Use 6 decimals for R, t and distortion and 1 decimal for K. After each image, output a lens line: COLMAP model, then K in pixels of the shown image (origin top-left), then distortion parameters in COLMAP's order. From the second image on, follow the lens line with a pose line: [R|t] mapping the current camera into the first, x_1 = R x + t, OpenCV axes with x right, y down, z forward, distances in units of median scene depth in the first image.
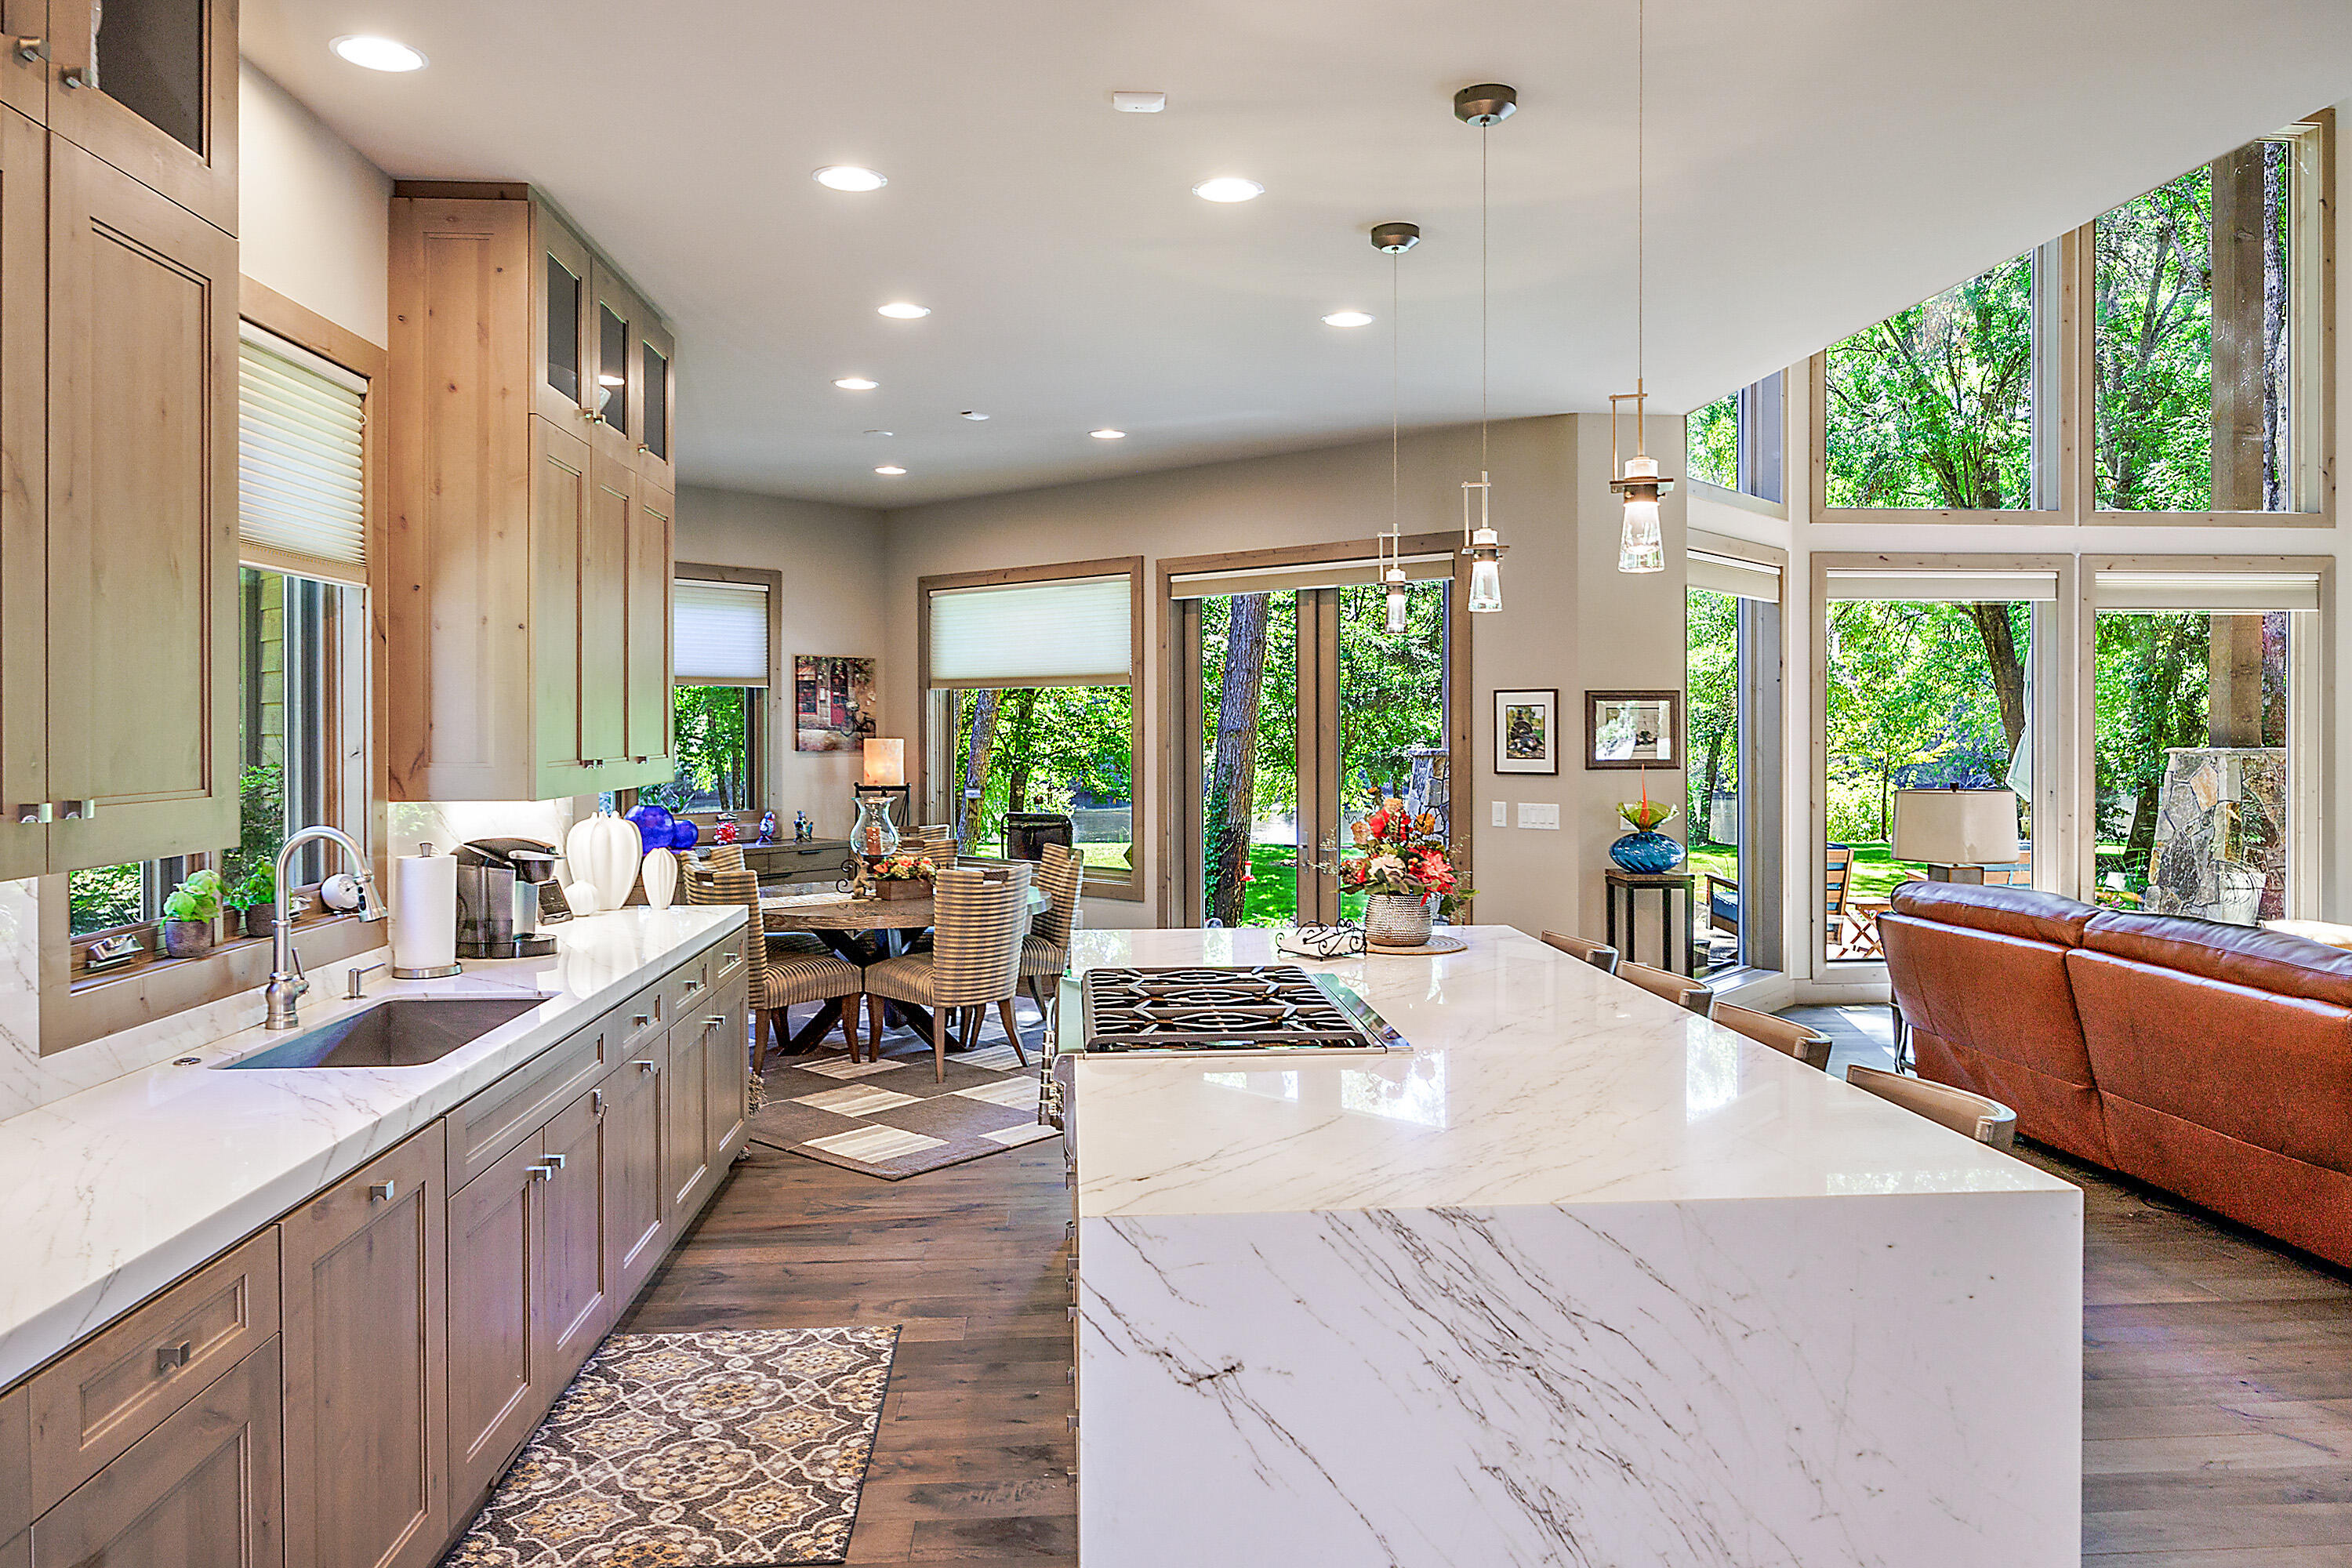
lens RADIAL K [[1549.0, 0, 1178.5], [0, 1549.0, 724.1], [0, 0, 1]] dist [-0.005570, -0.002430]
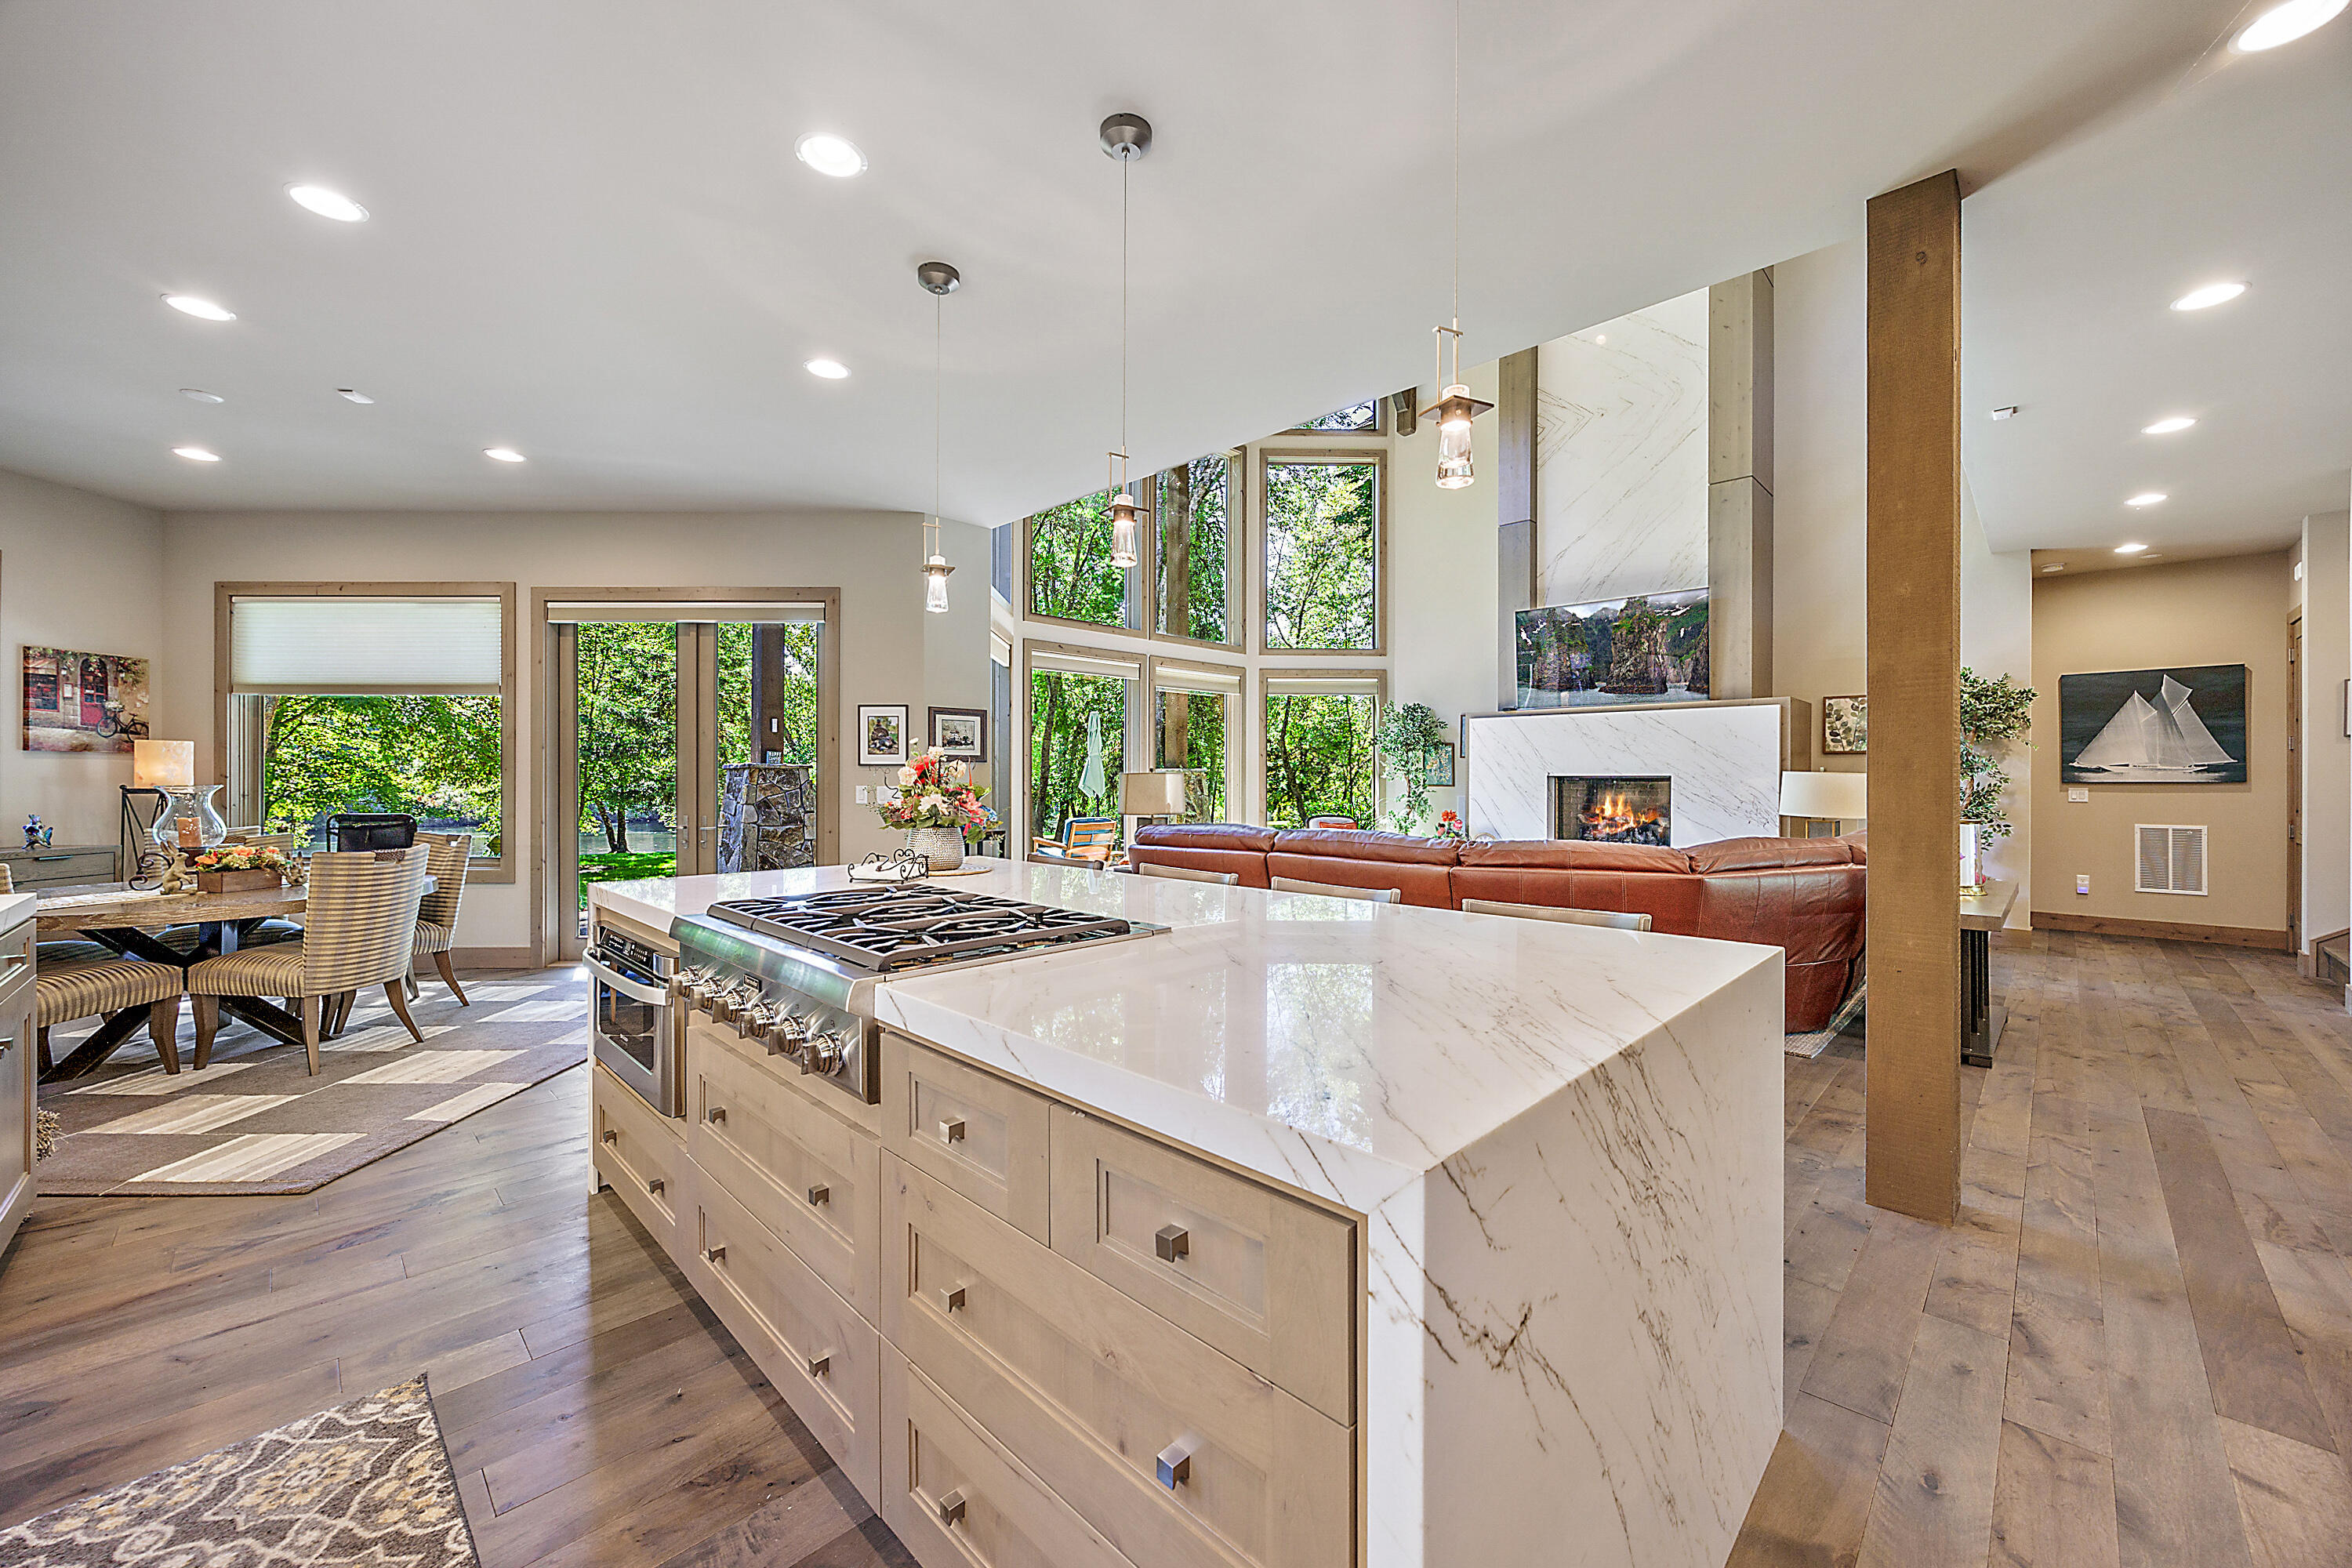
lens RADIAL K [[887.8, 0, 1180.7], [0, 887.8, 776.3], [0, 0, 1]] dist [-0.006738, 0.000273]
pose [[0.751416, 0.003509, 0.659819, -0.105351], [-0.002659, 0.999994, -0.002290, 0.044294], [-0.659823, -0.000034, 0.751421, 0.223769]]
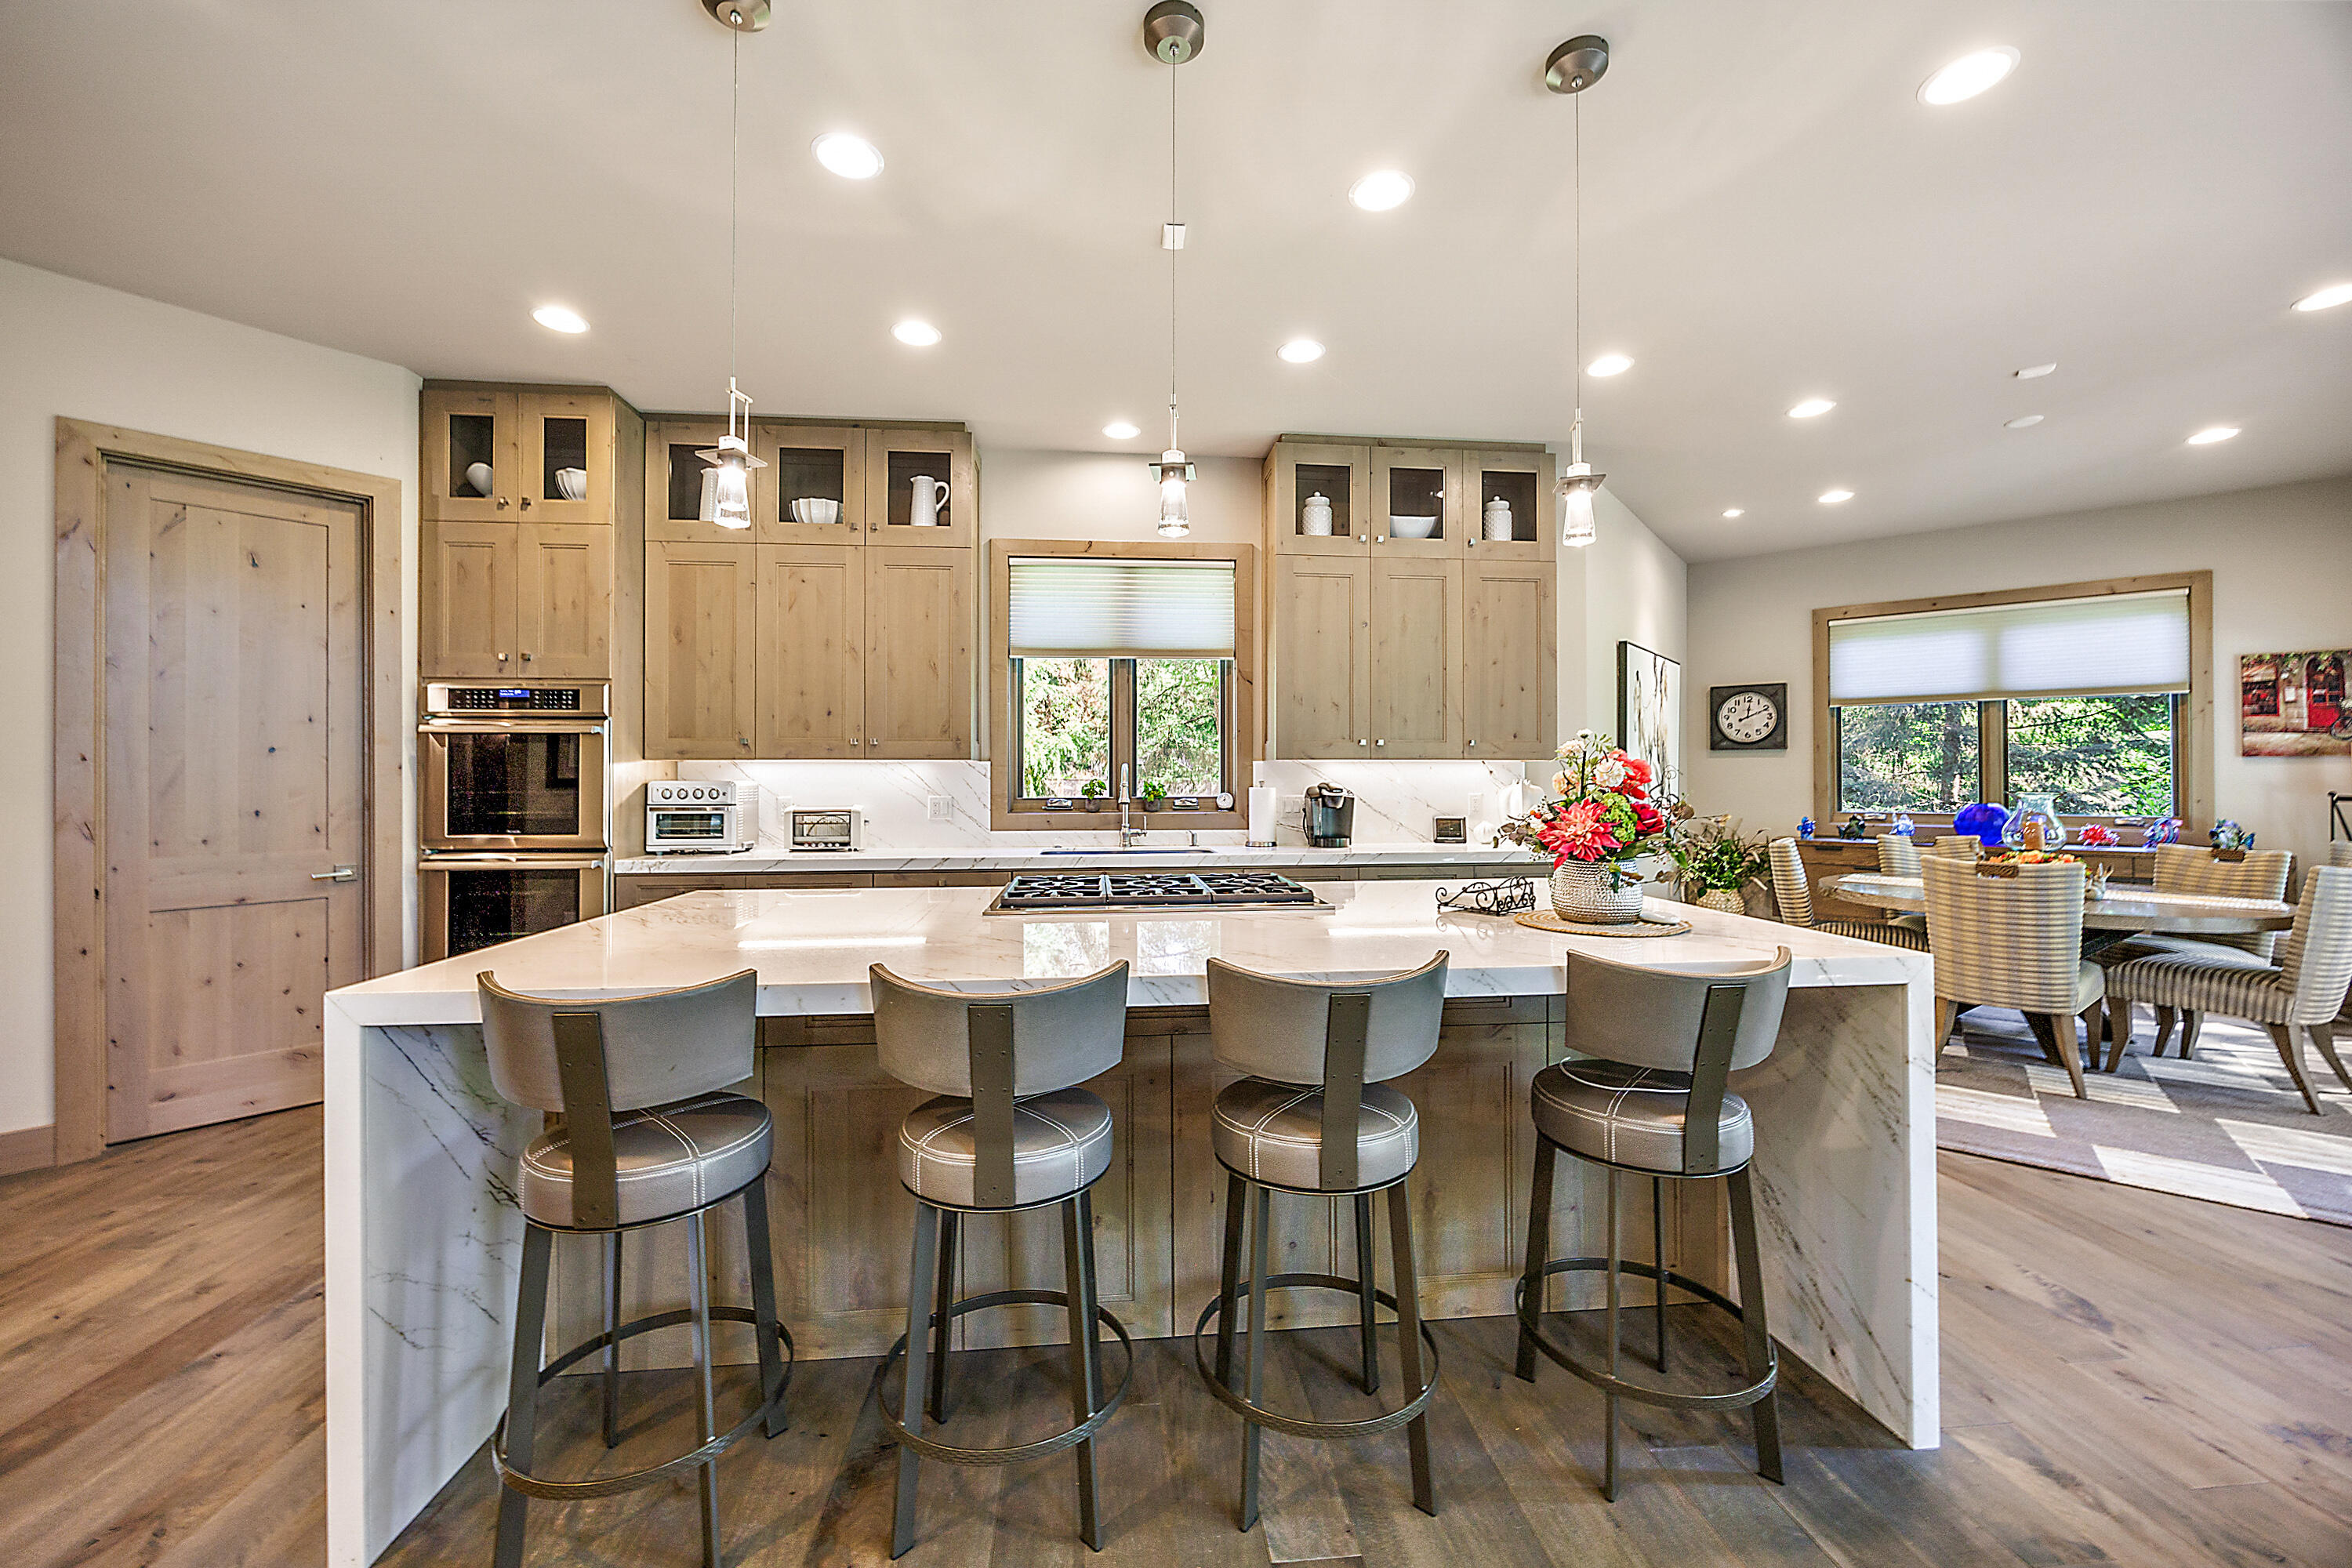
lens RADIAL K [[896.5, 0, 1178.3], [0, 896.5, 777.4], [0, 0, 1]] dist [-0.001333, -0.000106]
pose [[0.027064, -0.004290, -0.999625, 0.380359], [0.001105, 0.999990, -0.004262, 0.042866], [0.999633, -0.000990, 0.027068, 0.475670]]
